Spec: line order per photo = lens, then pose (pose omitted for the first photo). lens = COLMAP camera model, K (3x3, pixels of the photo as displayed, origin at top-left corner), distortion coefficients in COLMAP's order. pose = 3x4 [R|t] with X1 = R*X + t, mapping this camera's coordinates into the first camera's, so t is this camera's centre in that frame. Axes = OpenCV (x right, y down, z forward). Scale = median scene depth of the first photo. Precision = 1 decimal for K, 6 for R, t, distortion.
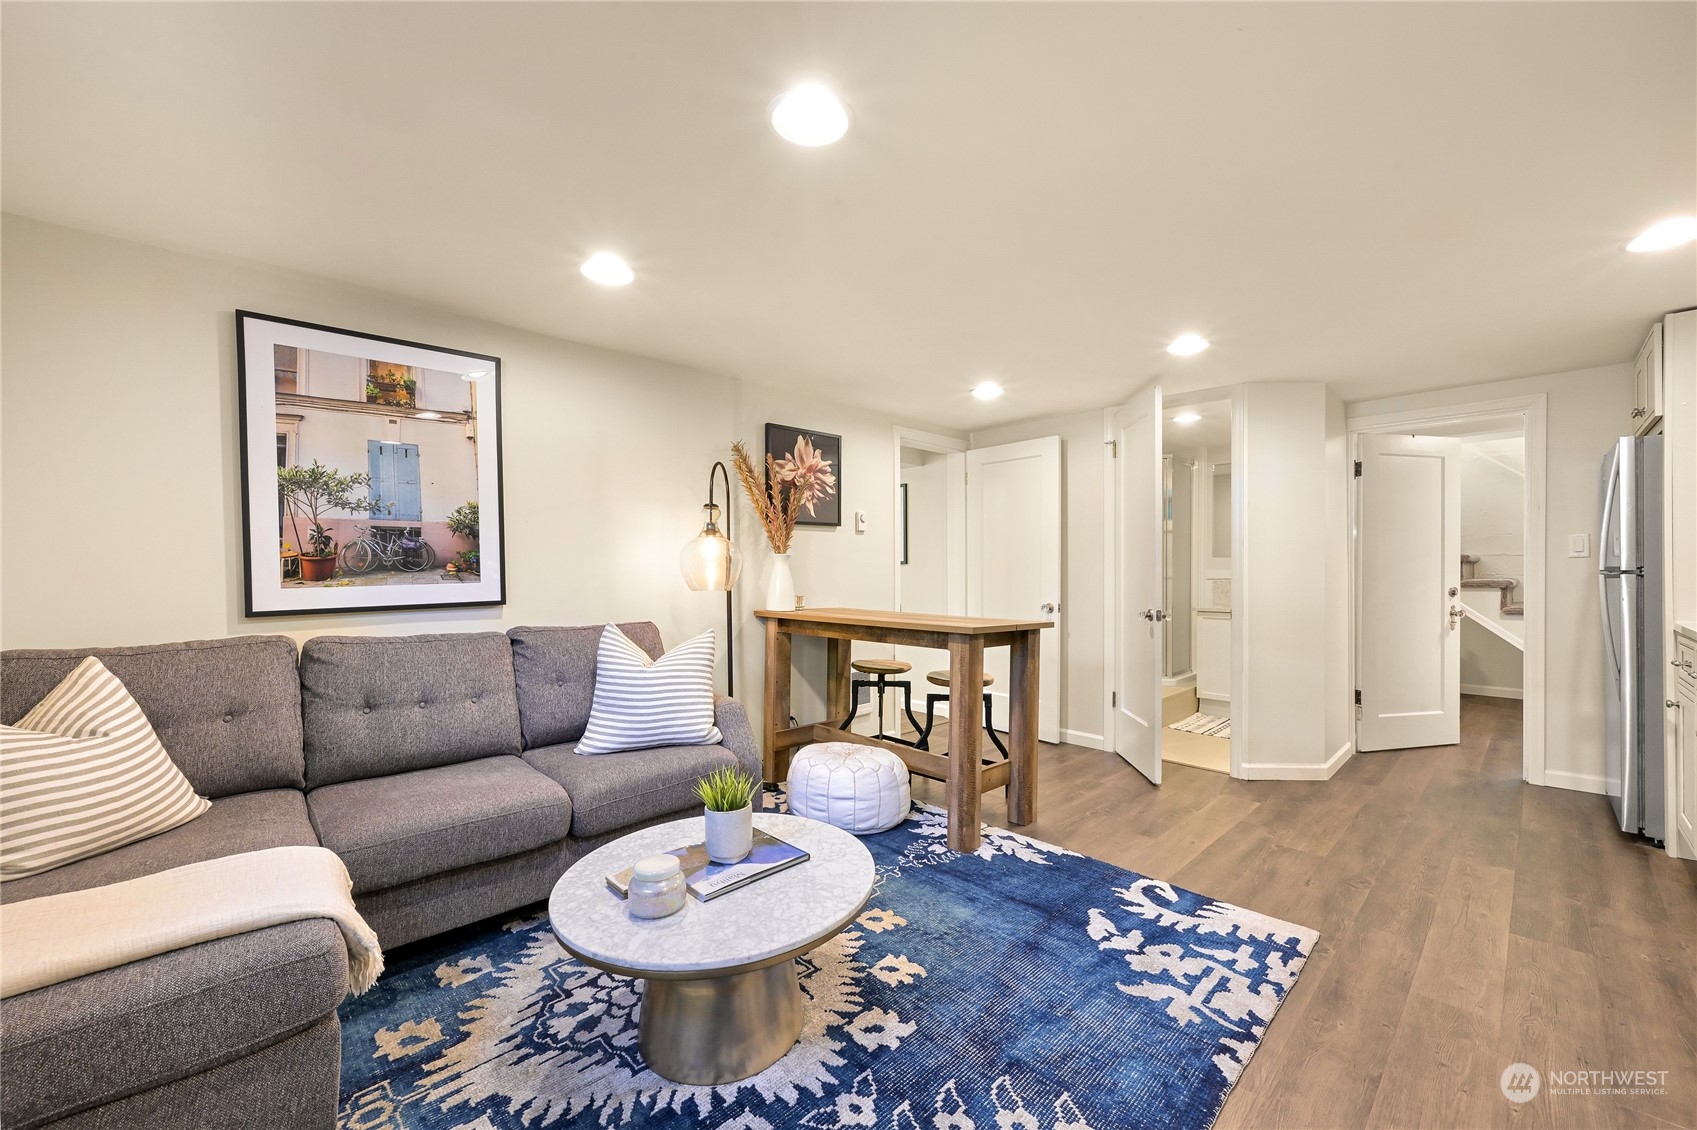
lens RADIAL K [[673.7, 0, 860.8], [0, 673.7, 575.0], [0, 0, 1]] dist [-0.001812, 0.000165]
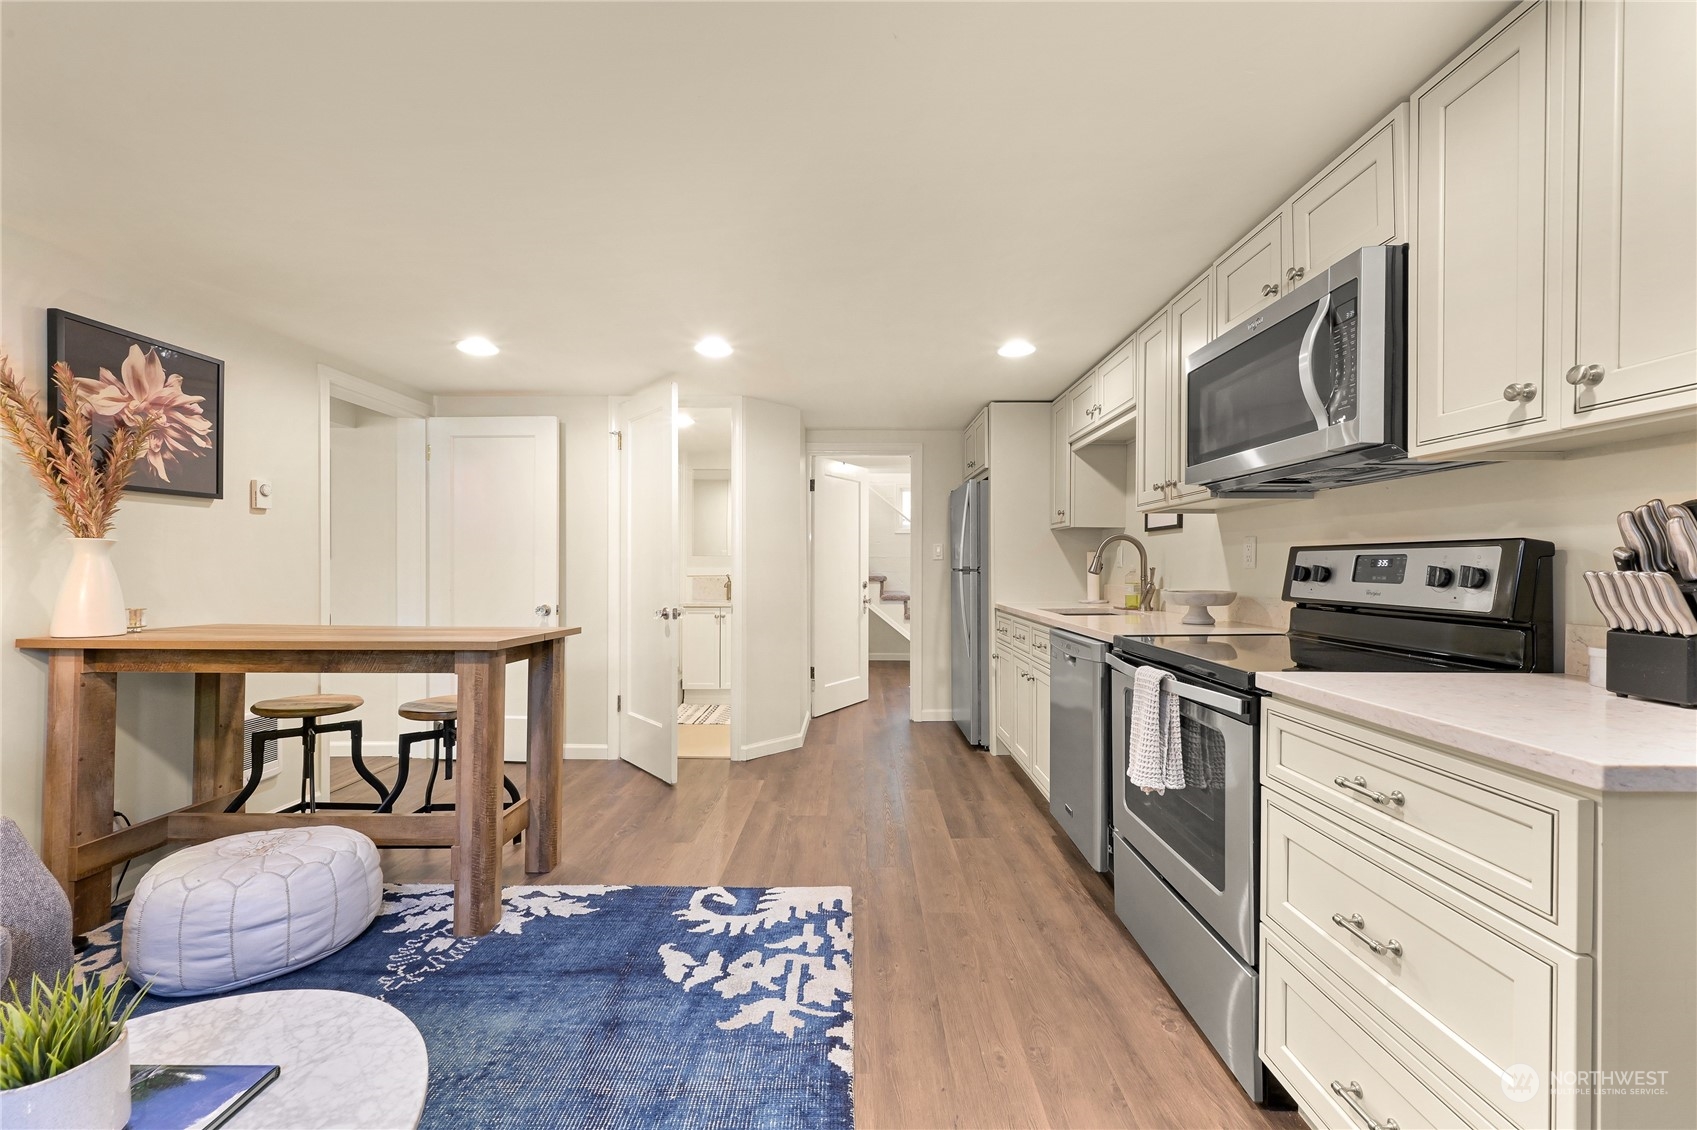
lens RADIAL K [[661.2, 0, 864.1], [0, 661.2, 569.2], [0, 0, 1]] dist [-0.001353, 0.000153]
pose [[0.696063, 0.001079, 0.717980, -0.074901], [0.001870, 0.999993, -0.003316, -0.001865], [-0.717978, 0.003650, 0.696056, 0.143156]]
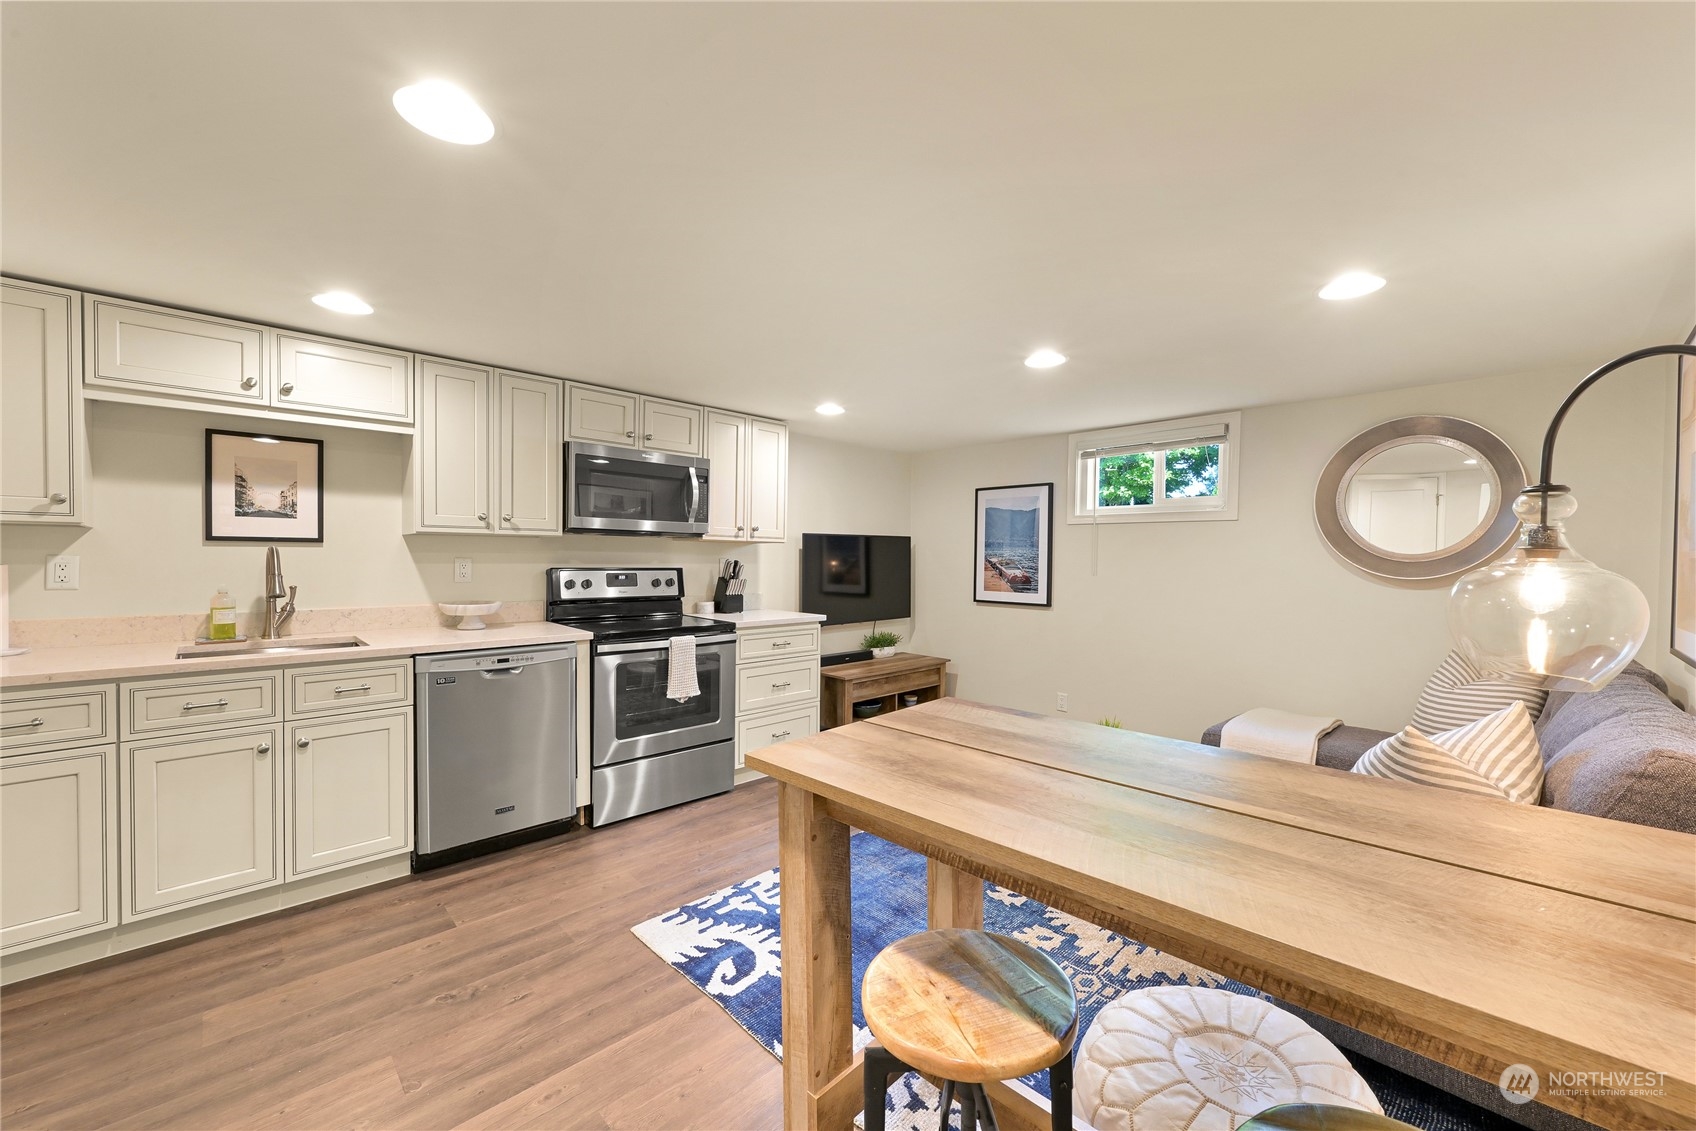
lens RADIAL K [[674.9, 0, 850.5], [0, 674.9, 557.2], [0, 0, 1]] dist [-0.000461, 0.000062]
pose [[-0.999911, -0.004311, 0.012595, 0.222352], [-0.004240, 0.999975, 0.005693, -0.054411], [-0.012619, 0.005639, -0.999904, 1.469191]]
